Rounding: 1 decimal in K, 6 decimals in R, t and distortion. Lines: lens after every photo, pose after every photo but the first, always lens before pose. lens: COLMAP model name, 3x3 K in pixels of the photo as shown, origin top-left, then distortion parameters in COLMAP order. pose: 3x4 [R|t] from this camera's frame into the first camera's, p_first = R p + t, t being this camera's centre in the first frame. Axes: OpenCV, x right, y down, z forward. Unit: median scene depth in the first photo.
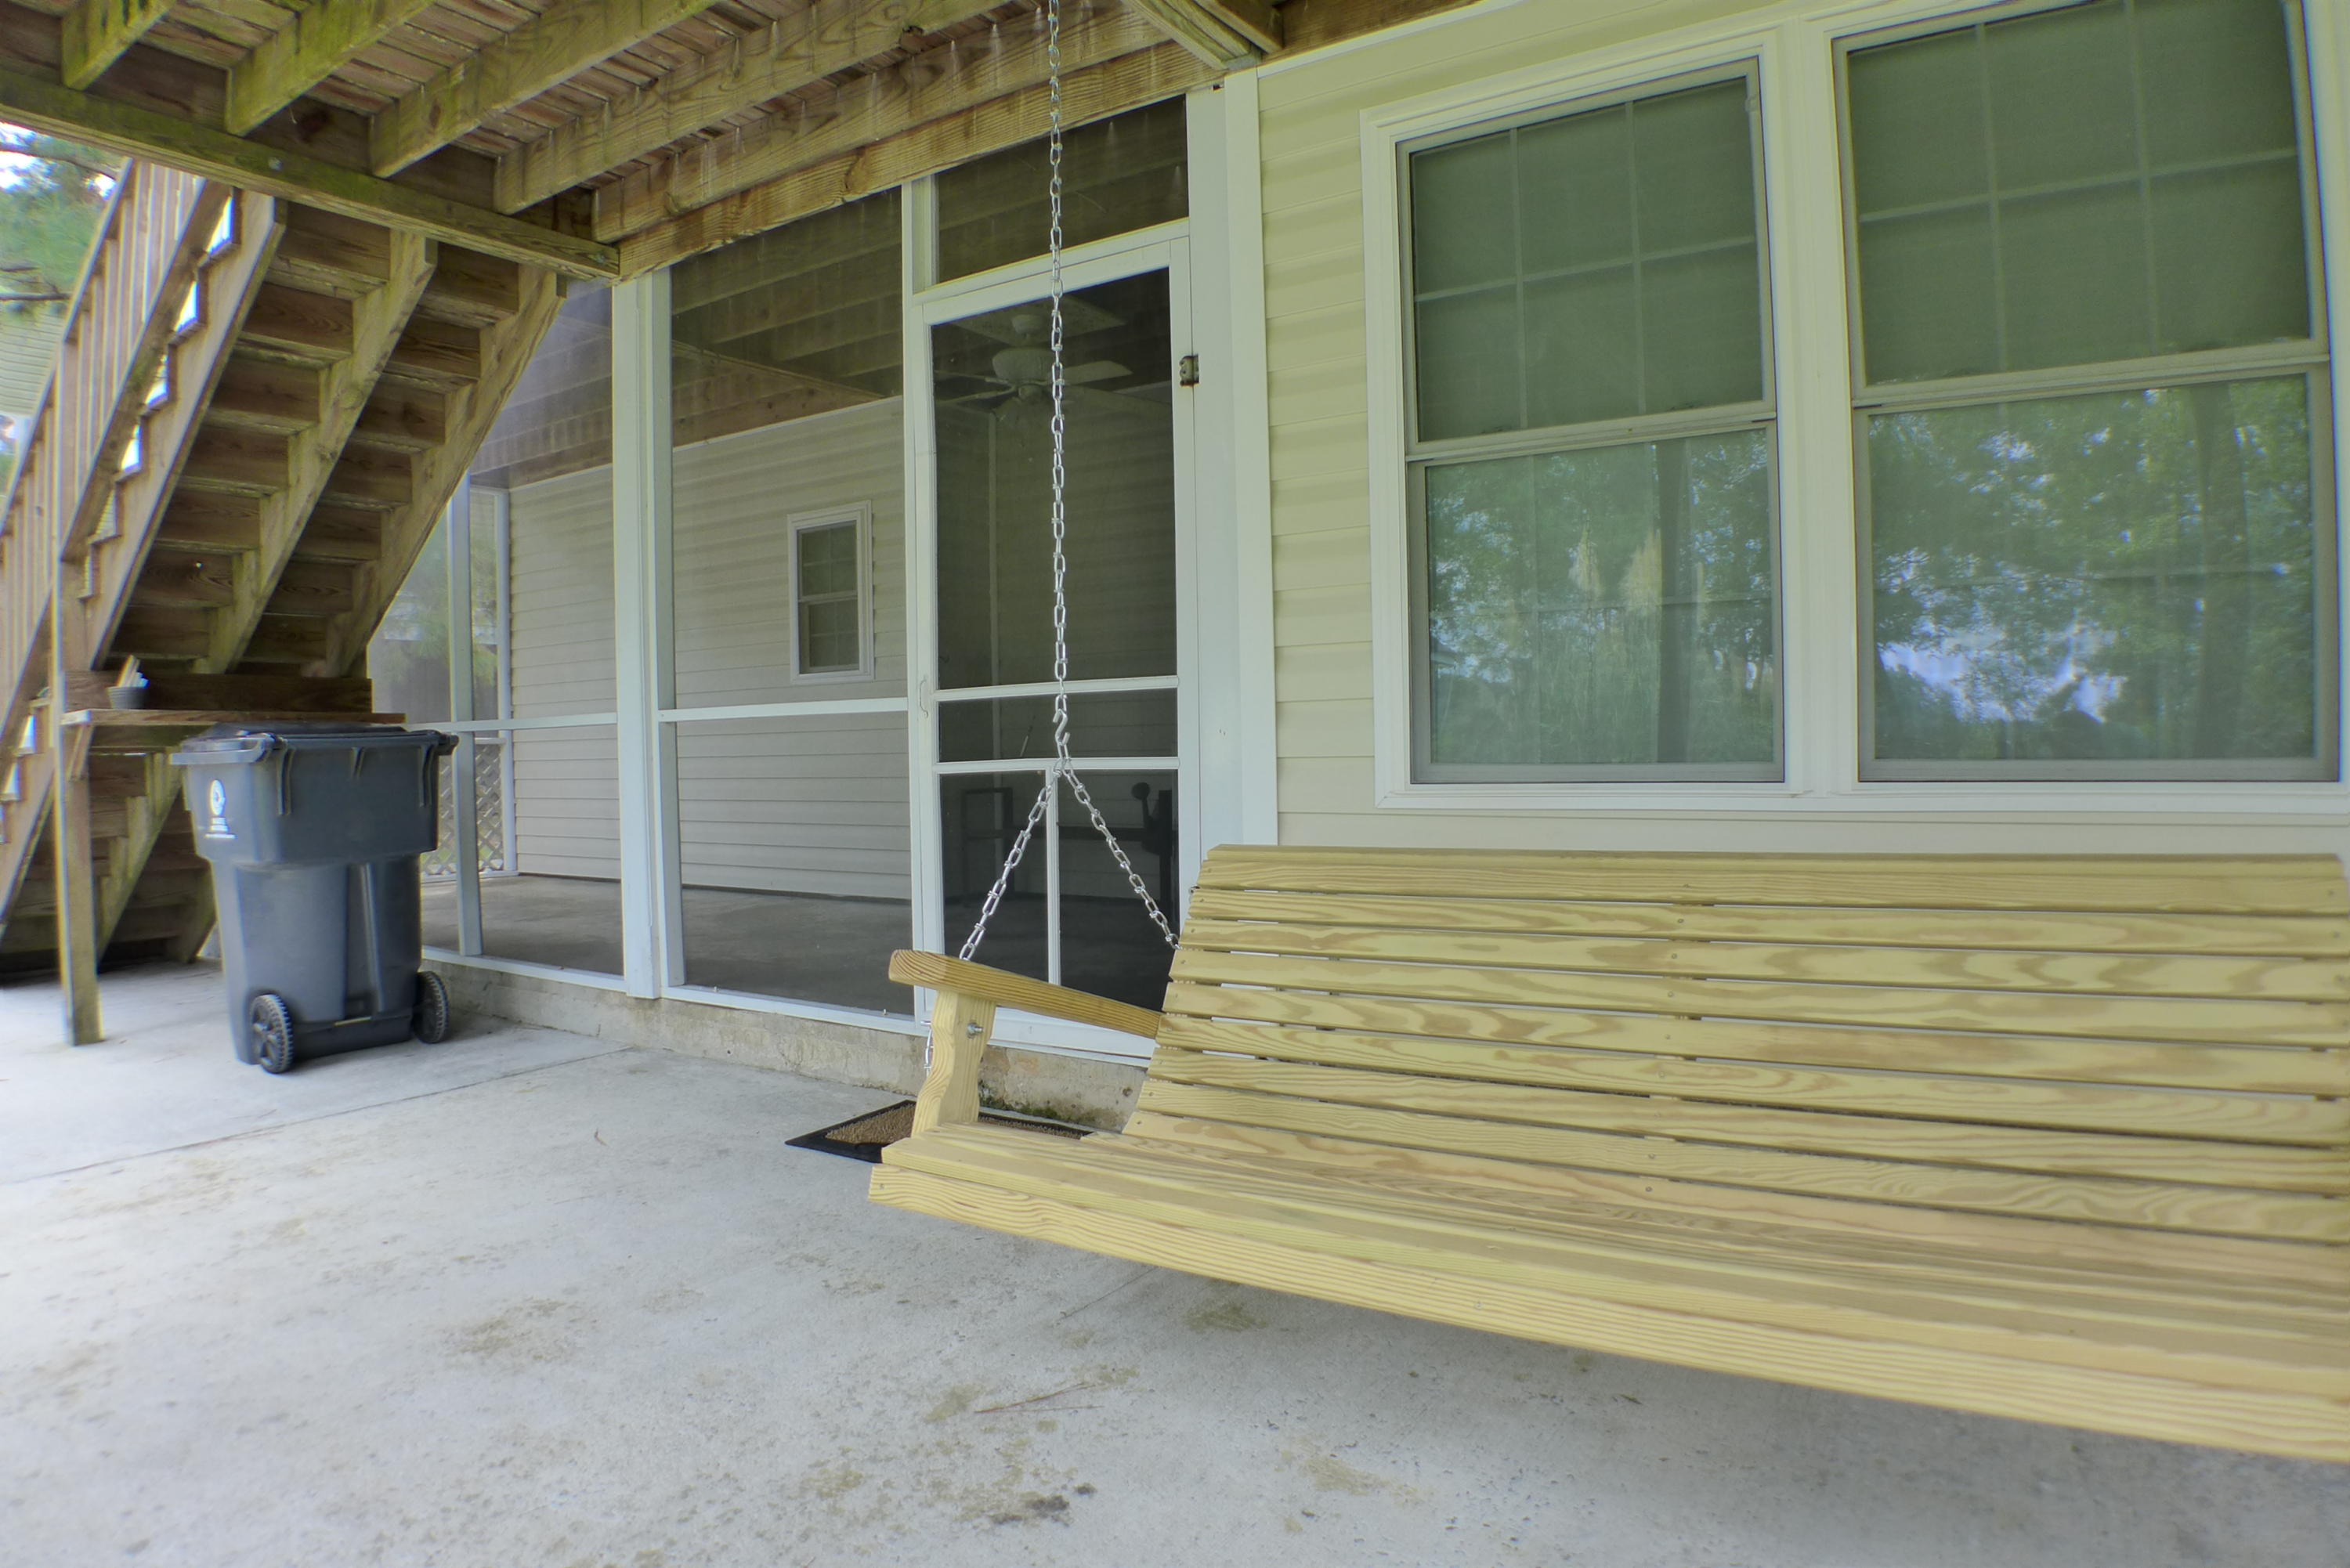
lens RADIAL K [[1380.0, 0, 1162.7], [0, 1380.0, 769.8], [0, 0, 1]] dist [-0.139729, 0.032377]
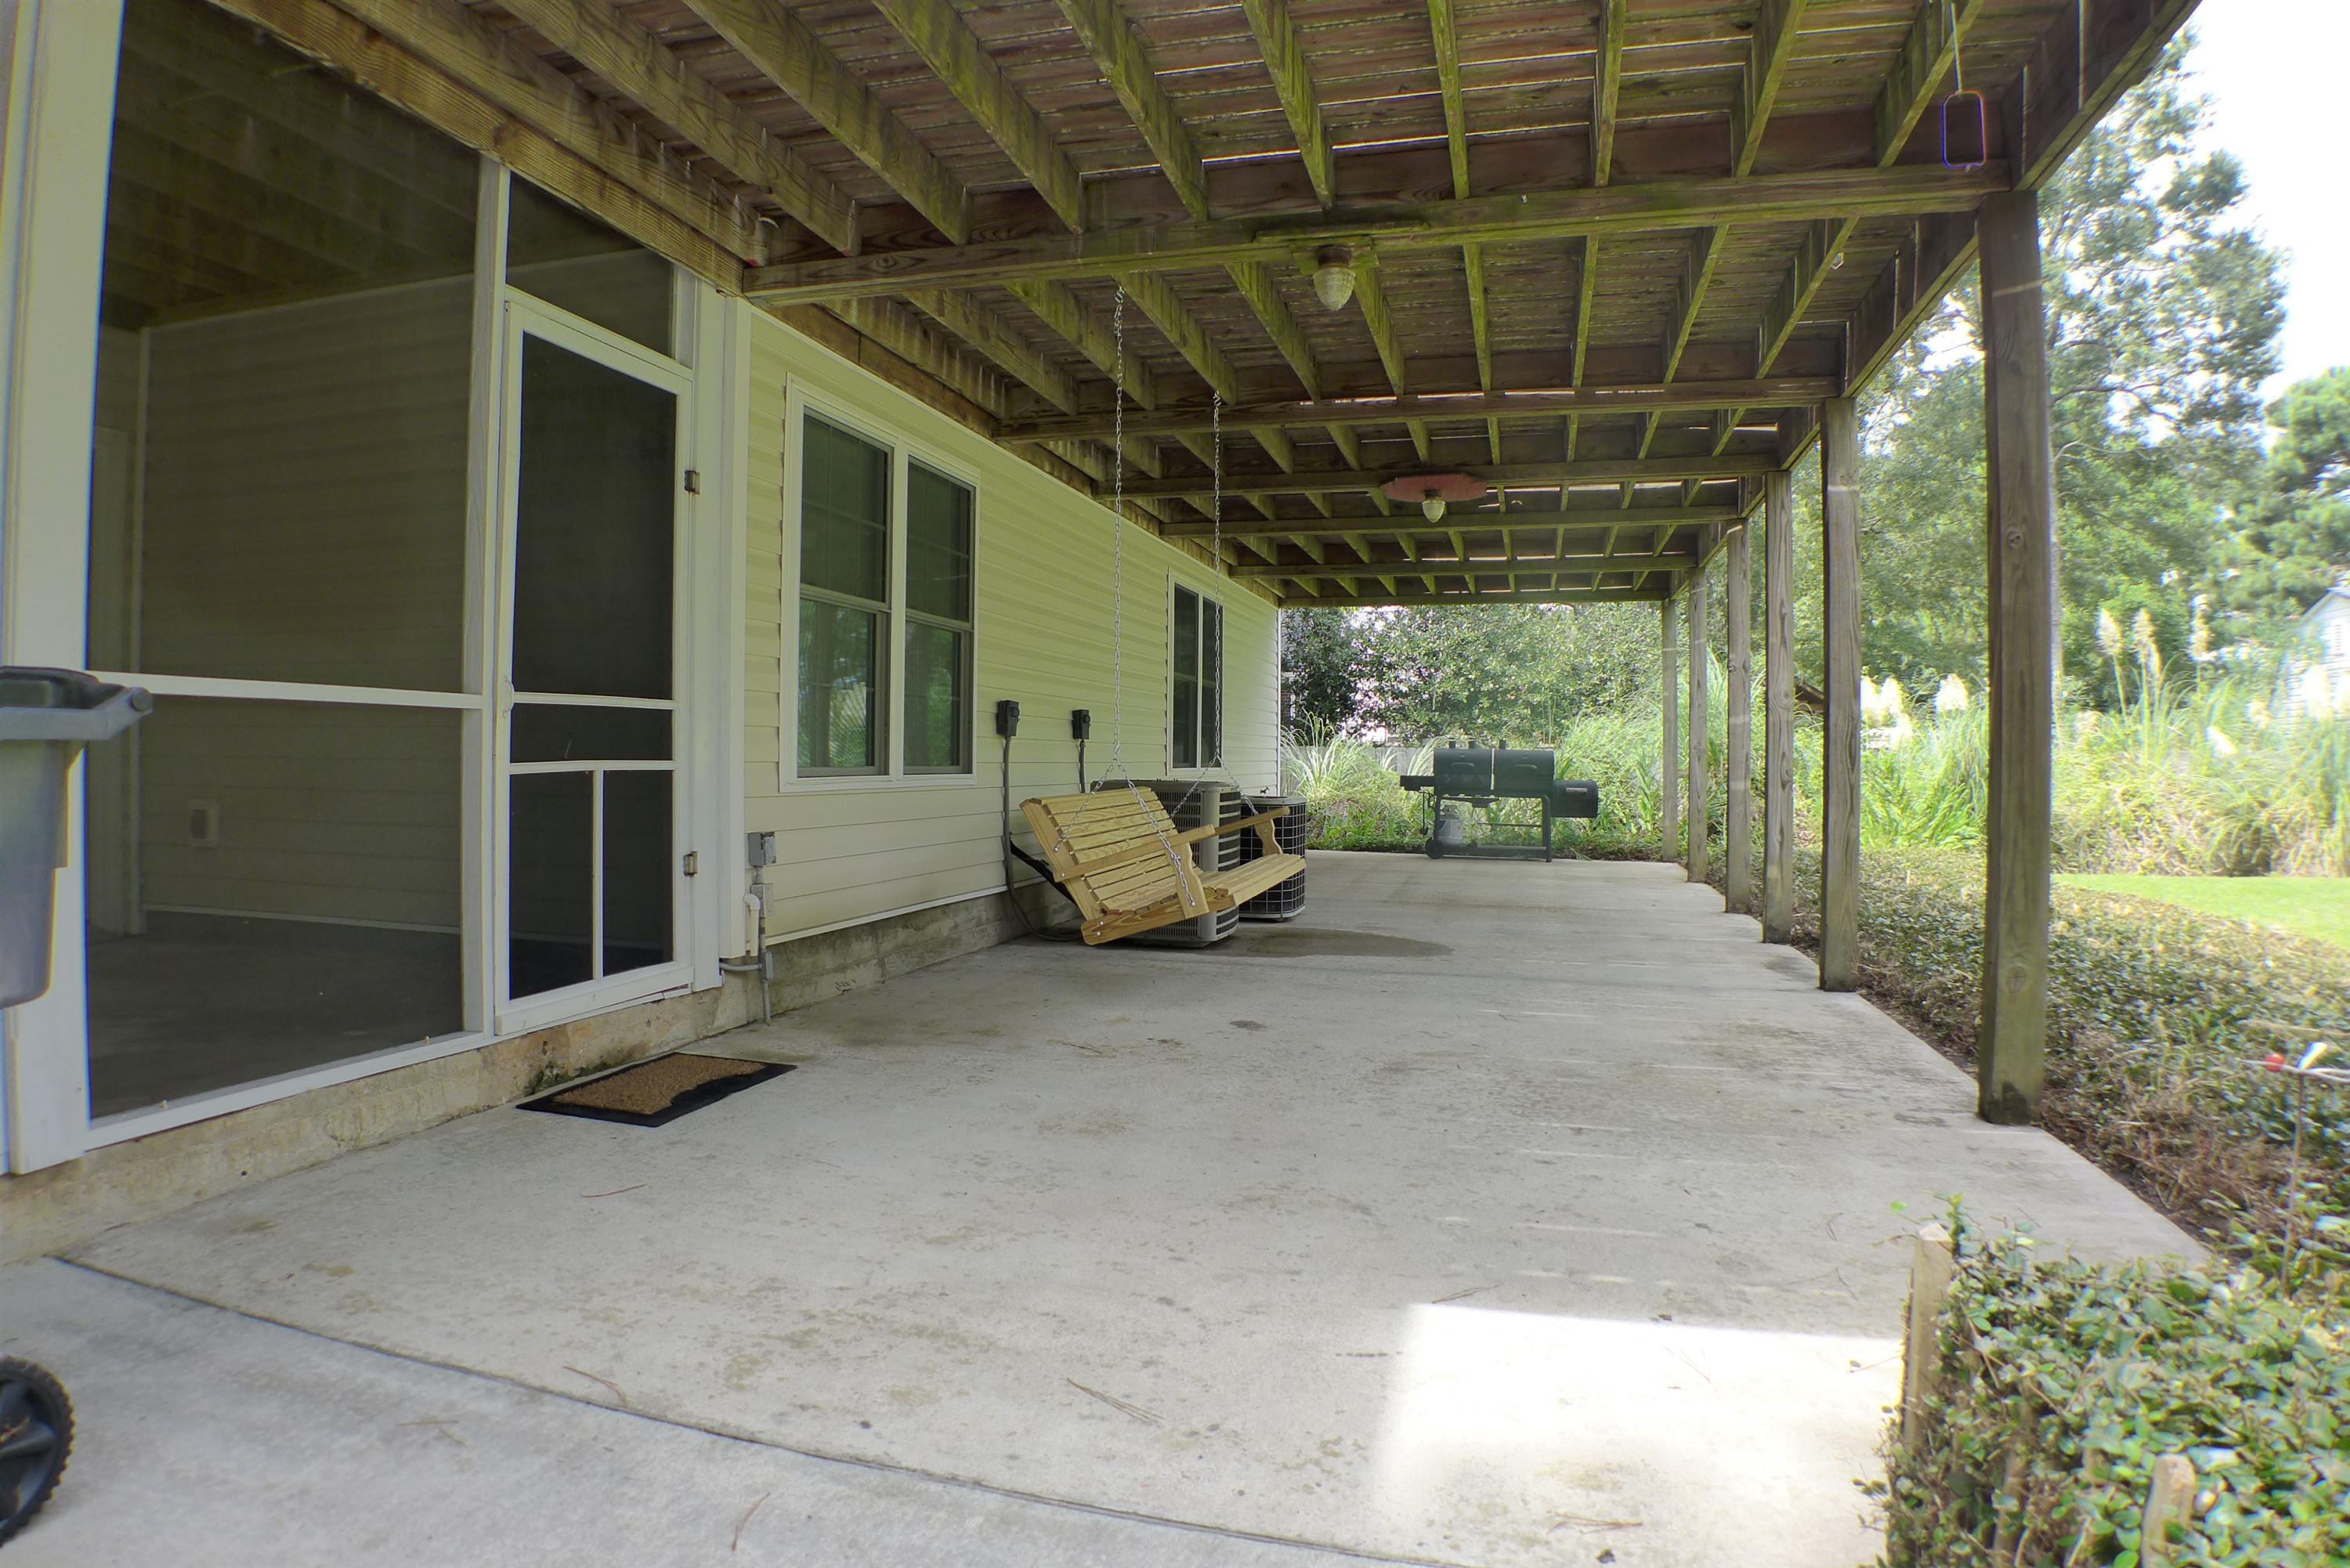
lens RADIAL K [[1380.0, 0, 1162.7], [0, 1380.0, 769.8], [0, 0, 1]] dist [-0.139729, 0.032377]
pose [[-0.310699, 0.009372, 0.950462, -1.422810], [0.013659, 0.999892, -0.005394, 0.013124], [-0.950410, 0.011306, -0.310794, 0.973419]]
